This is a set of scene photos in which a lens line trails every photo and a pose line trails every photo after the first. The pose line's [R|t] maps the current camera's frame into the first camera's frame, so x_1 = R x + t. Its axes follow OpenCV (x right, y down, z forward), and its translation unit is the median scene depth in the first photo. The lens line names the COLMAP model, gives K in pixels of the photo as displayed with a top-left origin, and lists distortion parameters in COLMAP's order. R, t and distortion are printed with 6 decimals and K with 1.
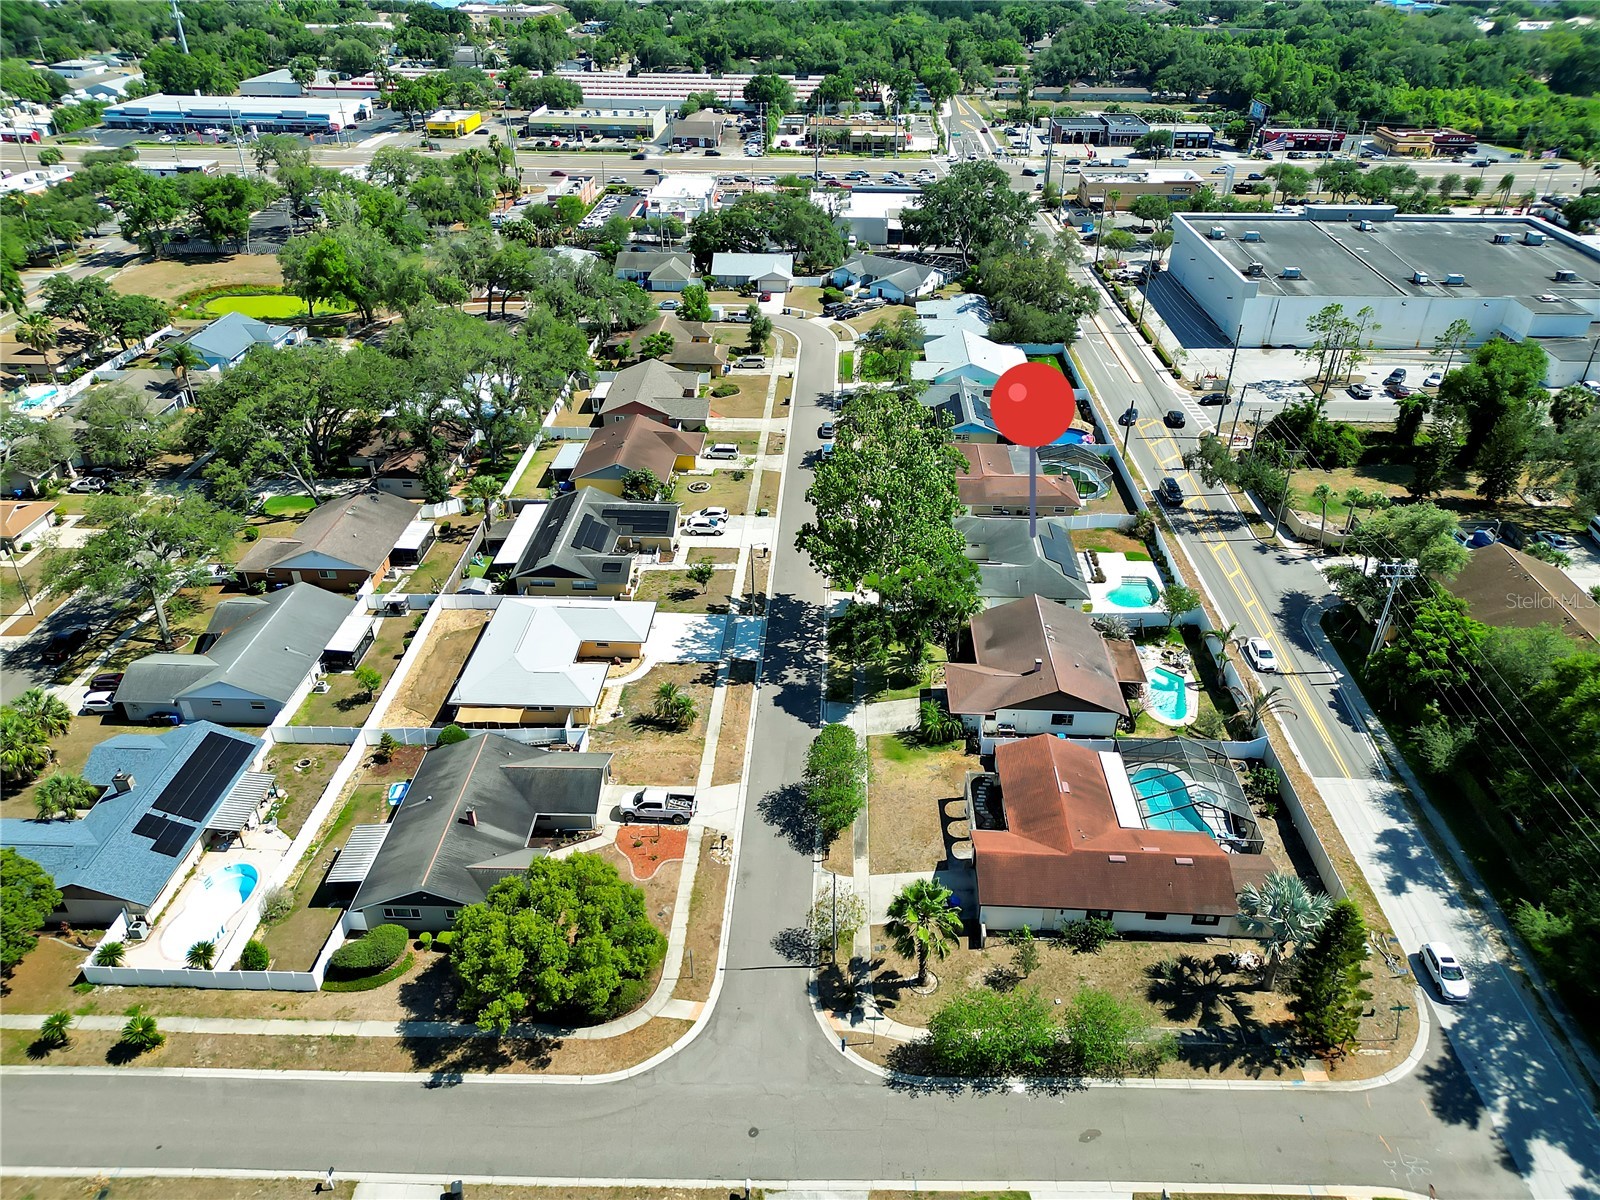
lens RADIAL K [[1120.7, 0, 804.5], [0, 1120.7, 600.9], [0, 0, 1]] dist [0.070140, -0.067773]
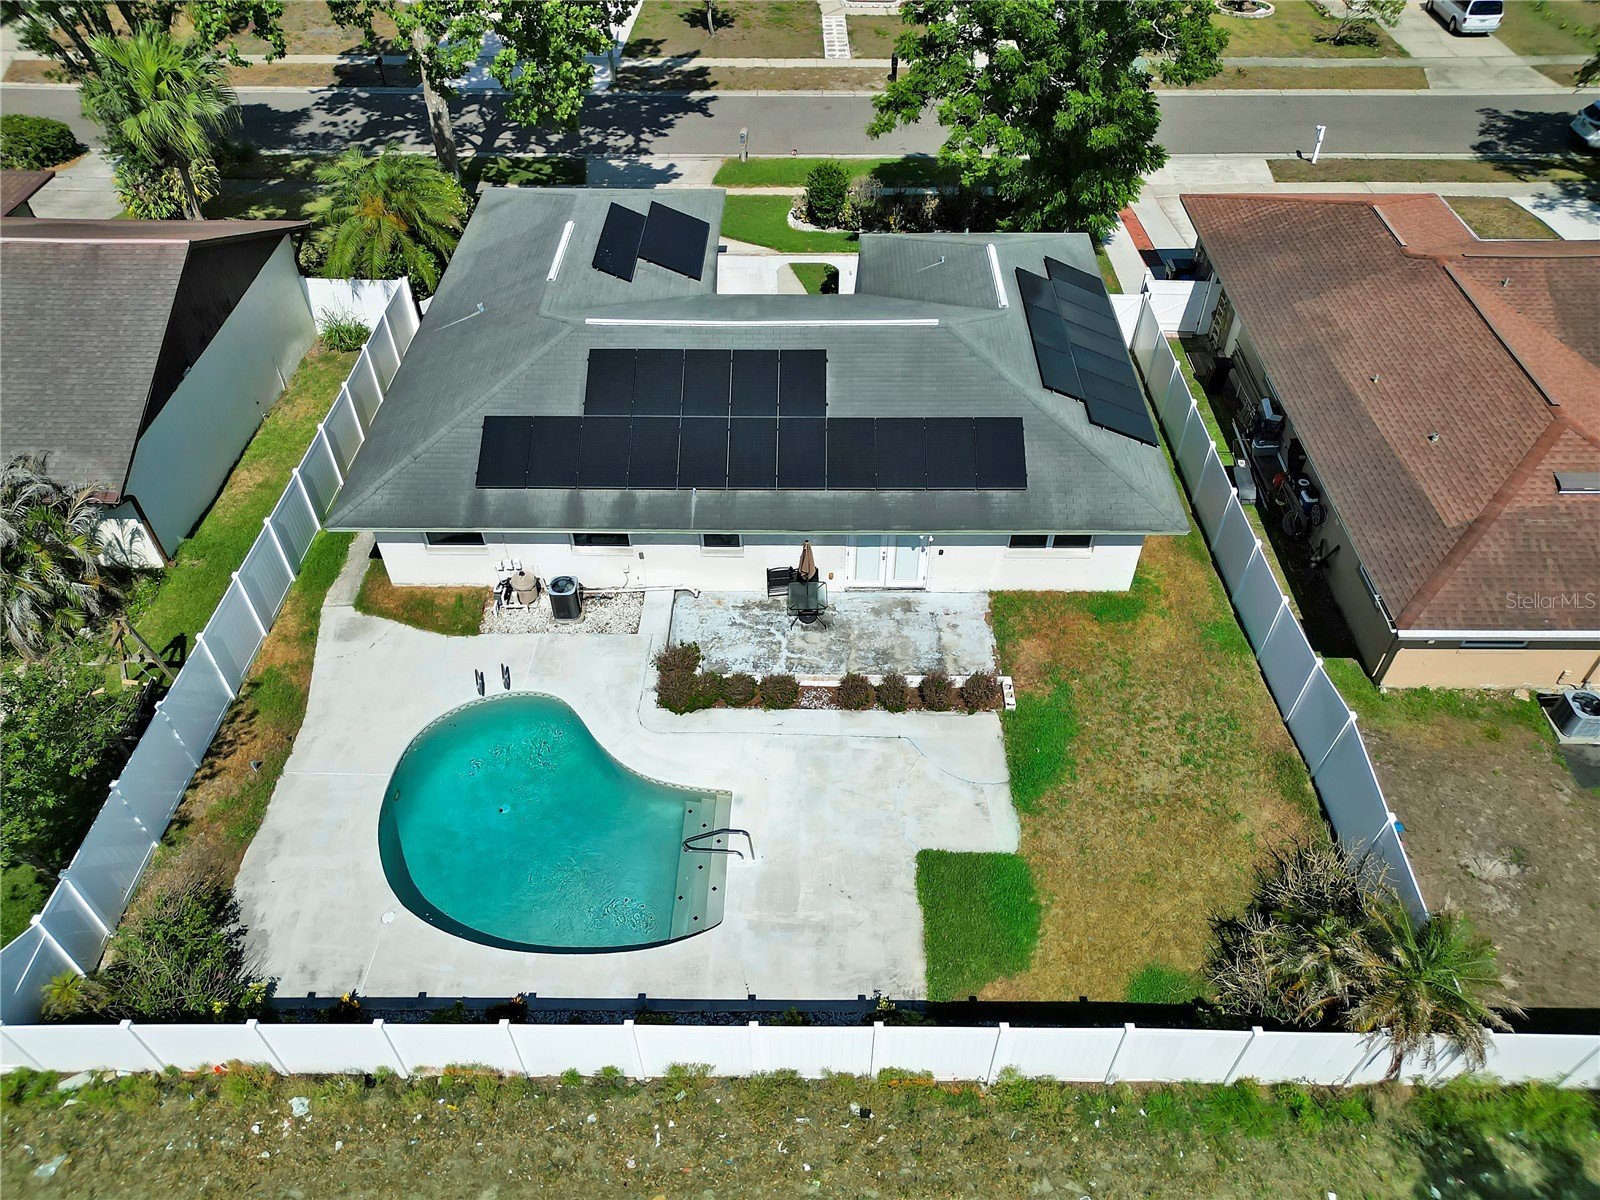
lens RADIAL K [[1120.7, 0, 804.5], [0, 1120.7, 600.9], [0, 0, 1]] dist [0.070140, -0.067773]
pose [[0.023652, 0.697468, -0.716225, 0.261837], [-0.522663, 0.619344, 0.585864, -0.100073], [0.852211, 0.360487, 0.379189, 0.634956]]
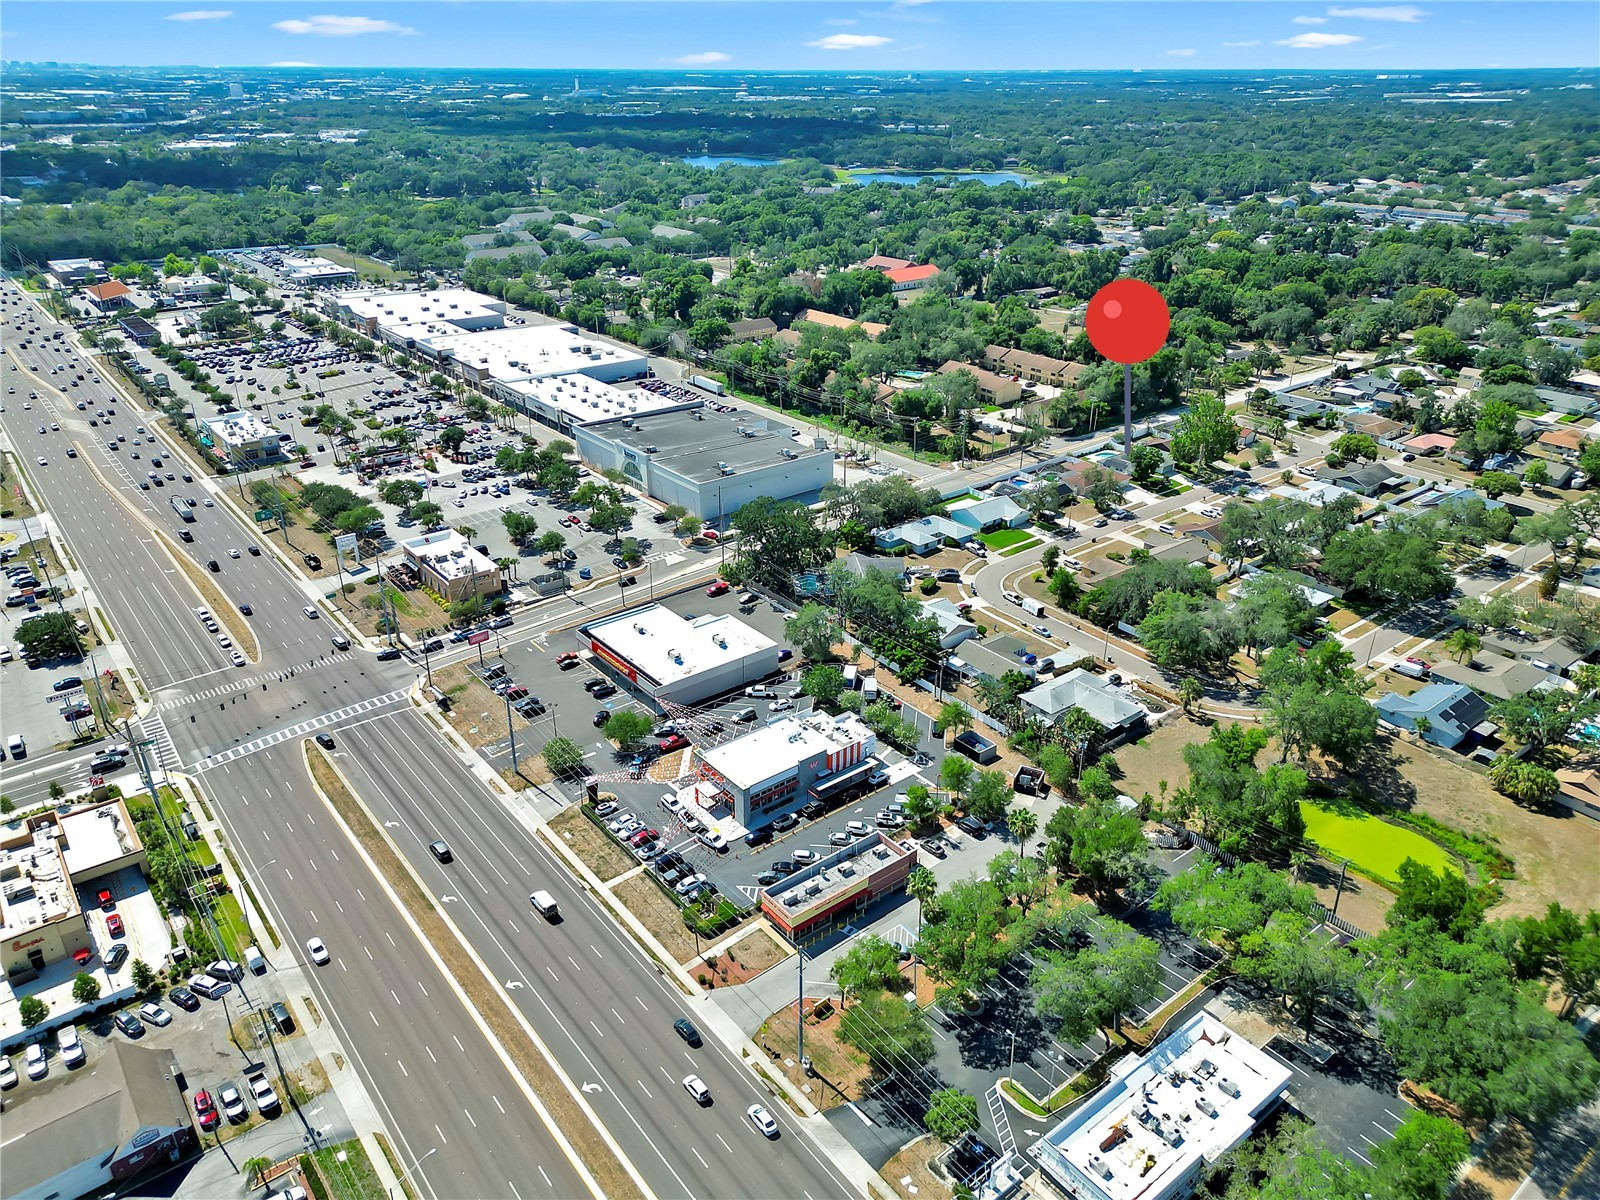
lens RADIAL K [[1120.7, 0, 804.5], [0, 1120.7, 600.9], [0, 0, 1]] dist [0.070140, -0.067773]
pose [[-0.652881, -0.335439, 0.679137, -0.862262], [0.391071, 0.618584, 0.681482, -1.368365], [-0.648699, 0.710517, -0.272681, 1.704519]]
